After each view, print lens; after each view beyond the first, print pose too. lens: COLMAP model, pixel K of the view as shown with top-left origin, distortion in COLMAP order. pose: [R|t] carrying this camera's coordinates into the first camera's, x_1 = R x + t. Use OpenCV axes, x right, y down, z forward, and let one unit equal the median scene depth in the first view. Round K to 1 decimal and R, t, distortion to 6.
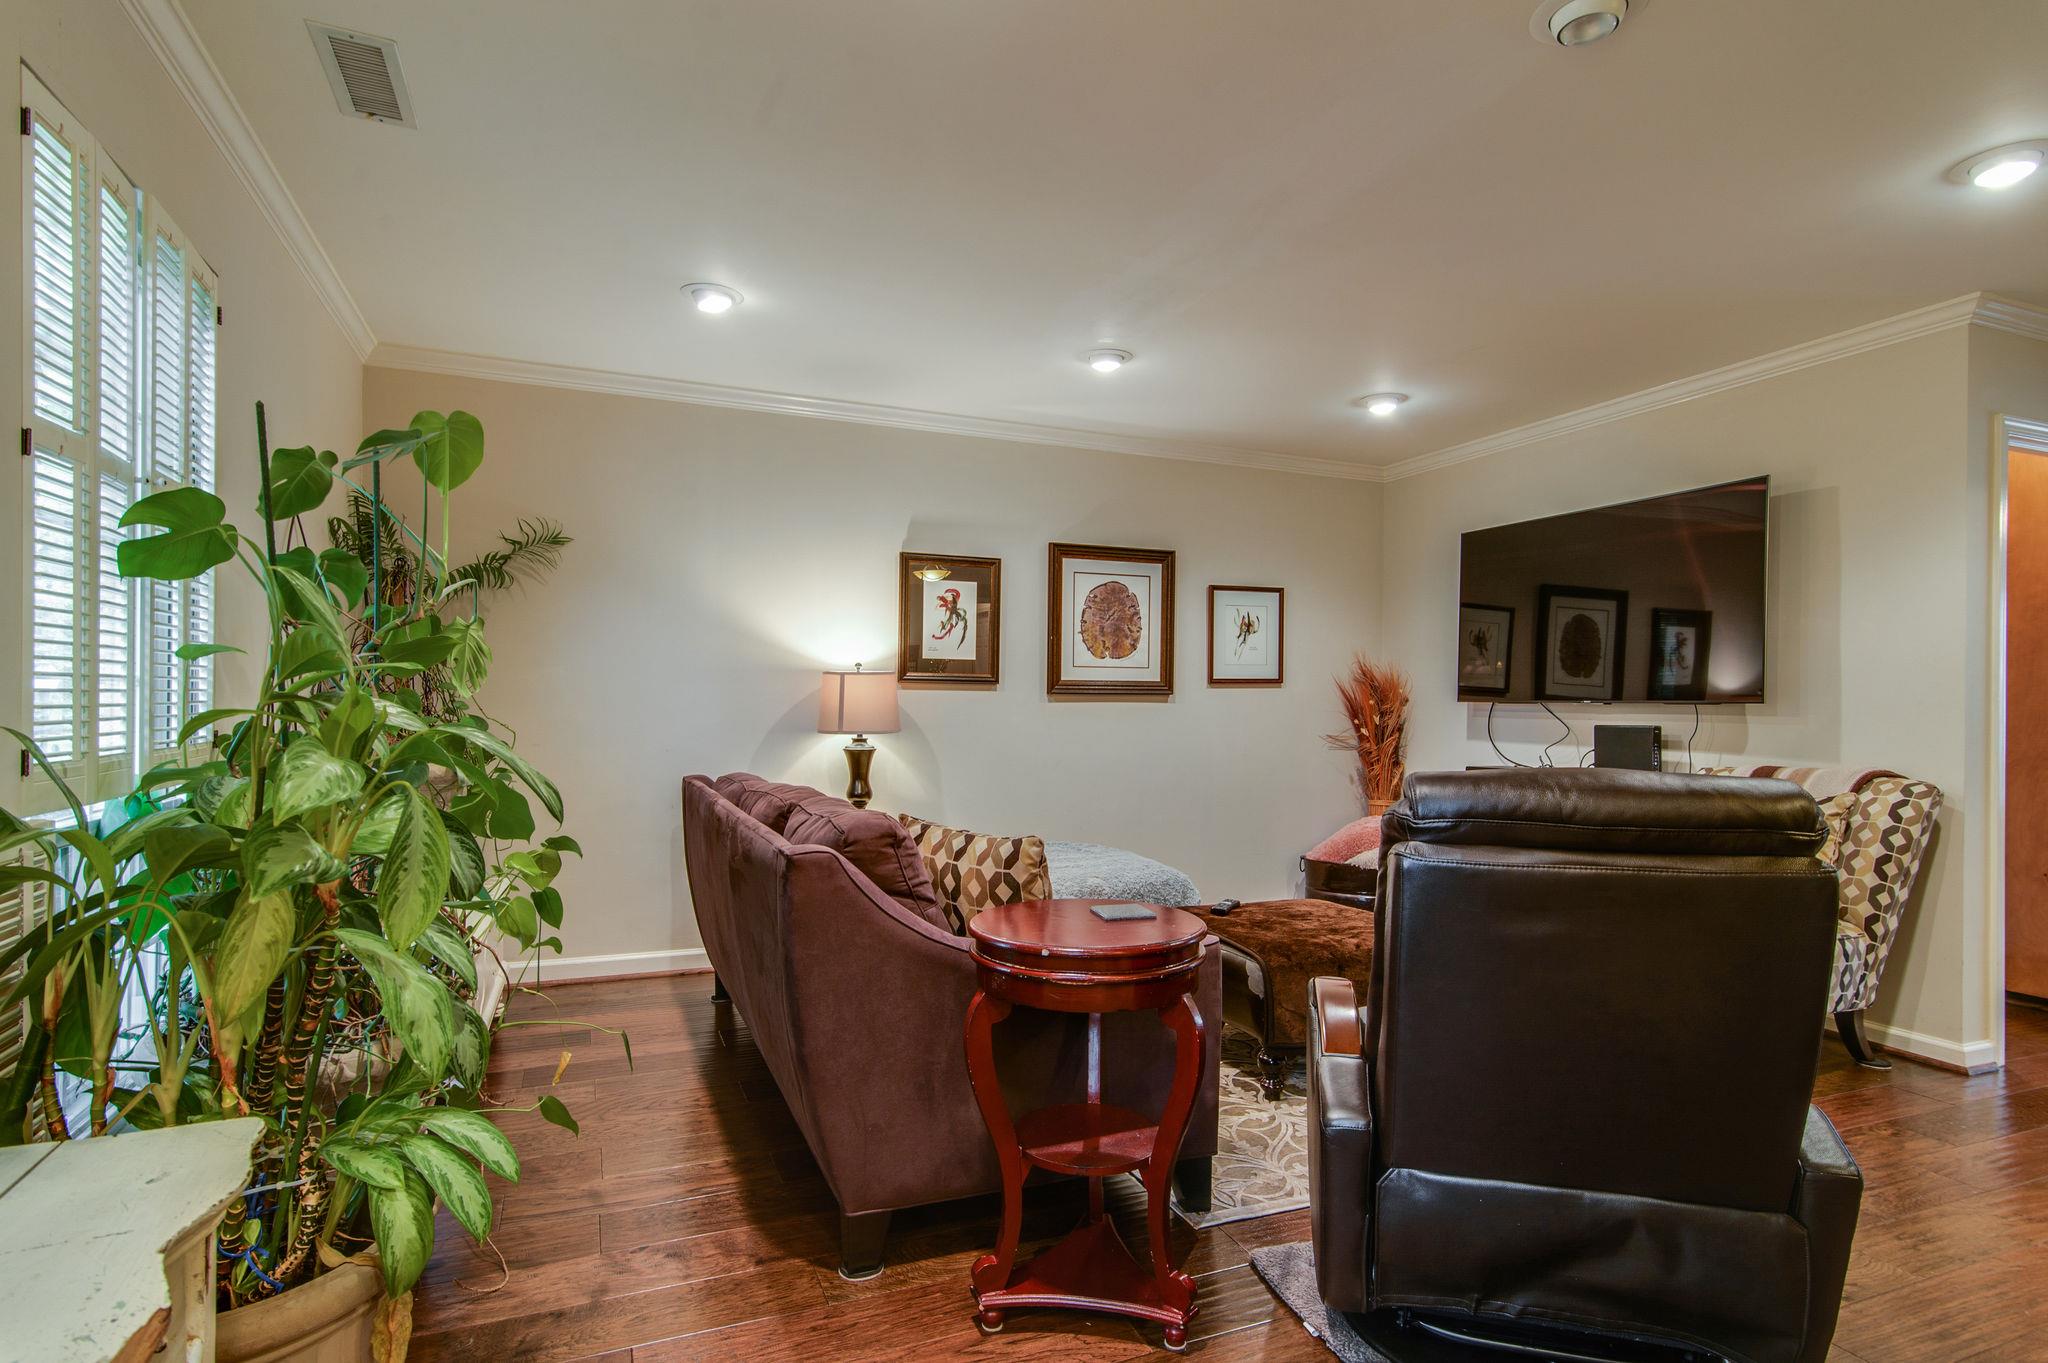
lens RADIAL K [[1069.4, 0, 1030.3], [0, 1069.4, 706.2], [0, 0, 1]] dist [-0.001424, -0.000134]
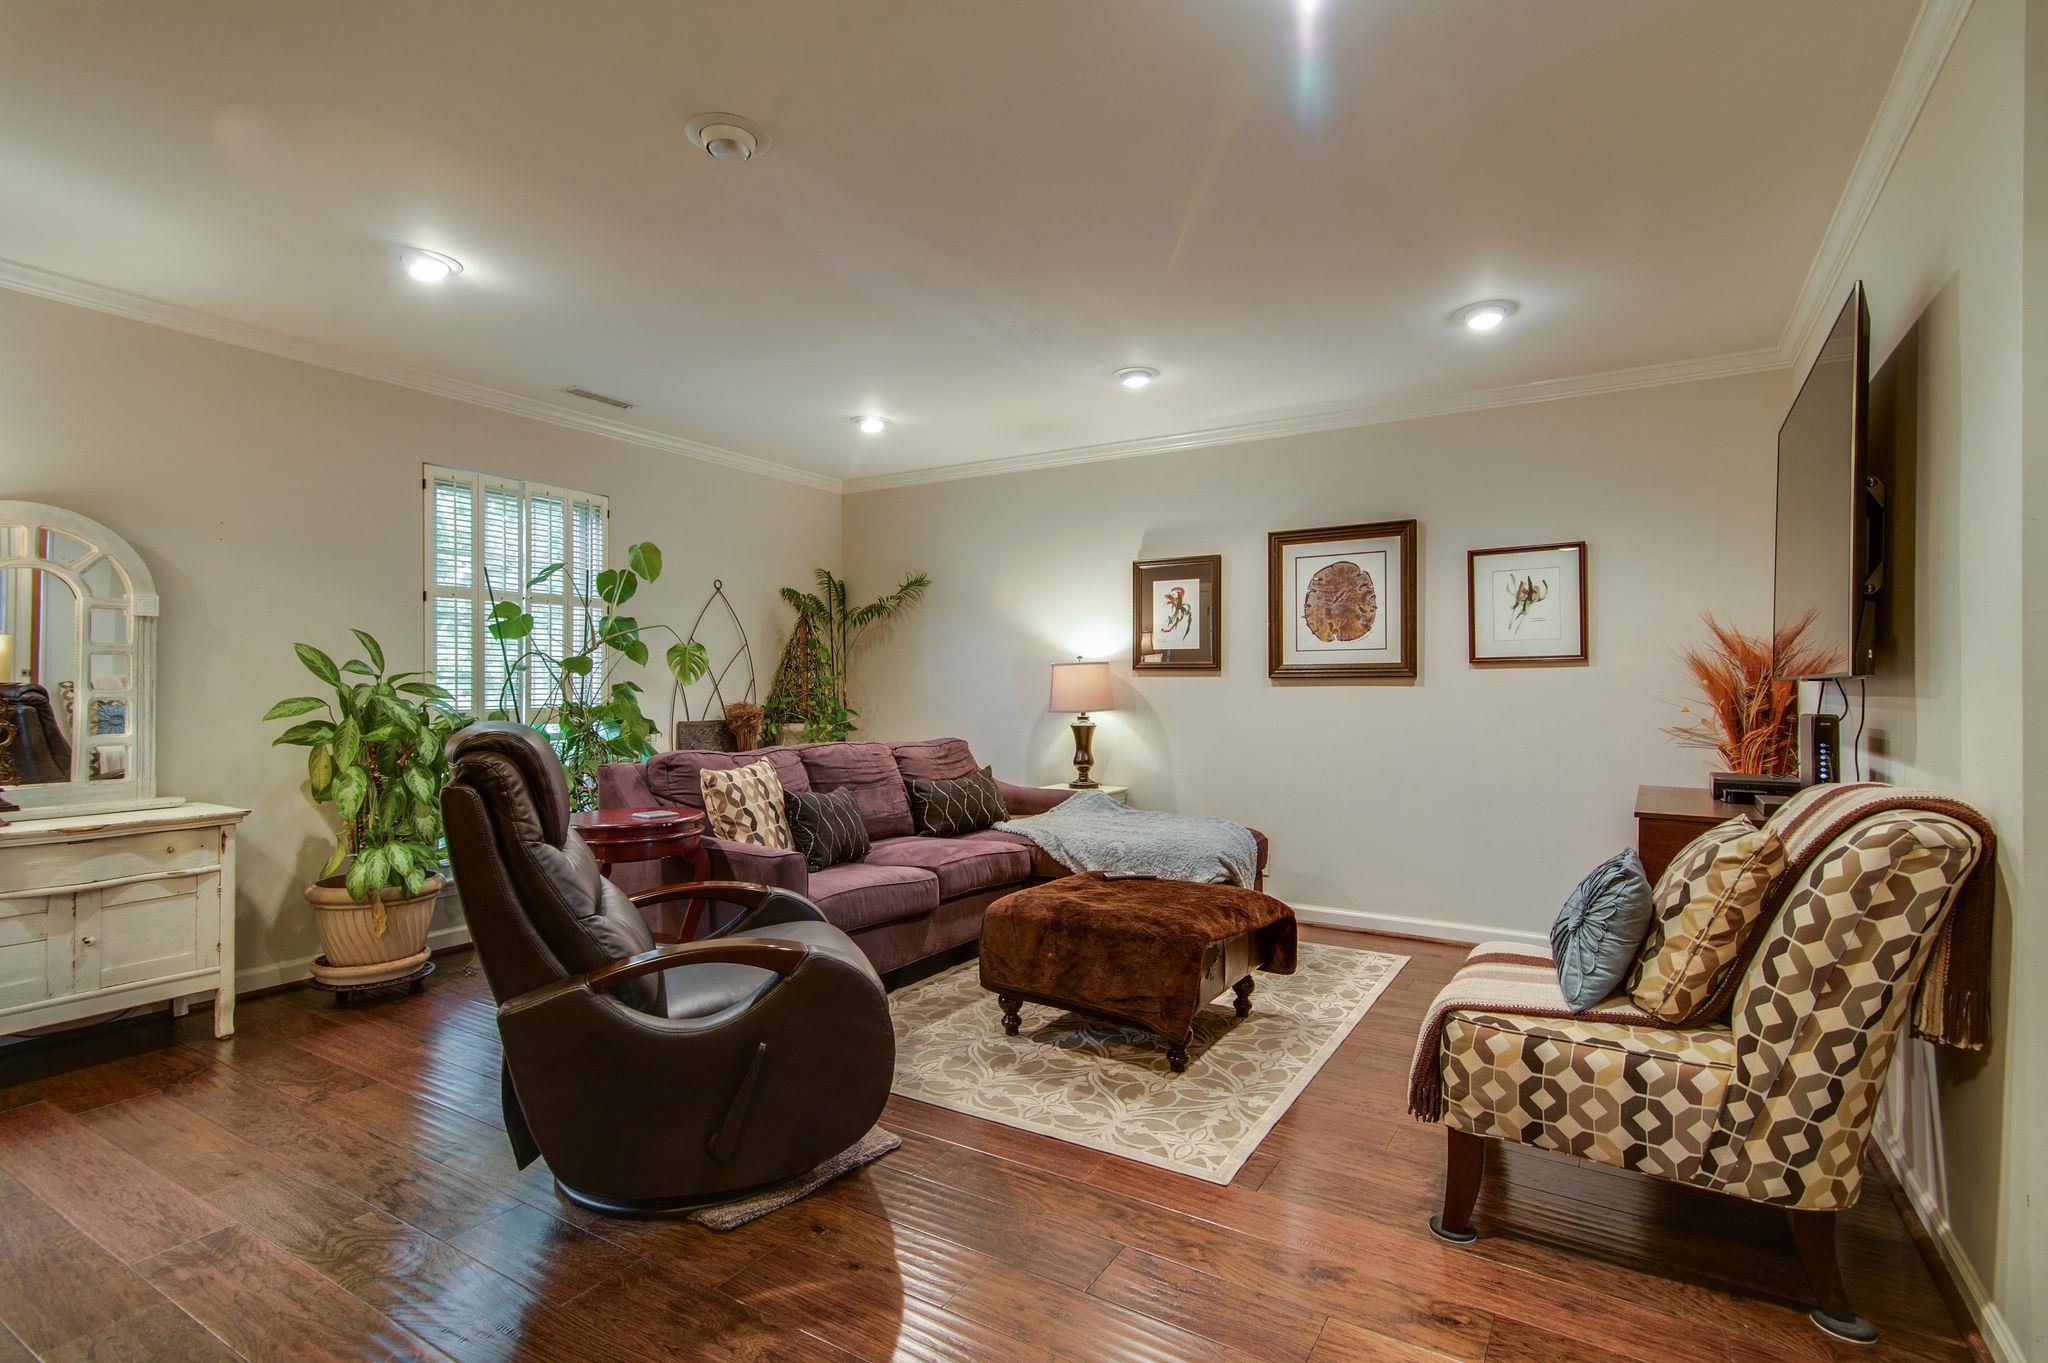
lens RADIAL K [[1014.5, 0, 1018.7], [0, 1014.5, 683.5], [0, 0, 1]] dist [0.003627, 0.000046]
pose [[0.563104, -0.011925, -0.826300, 0.690151], [-0.001453, 0.999880, -0.015420, 0.008916], [0.826385, 0.009884, 0.563019, 0.245105]]
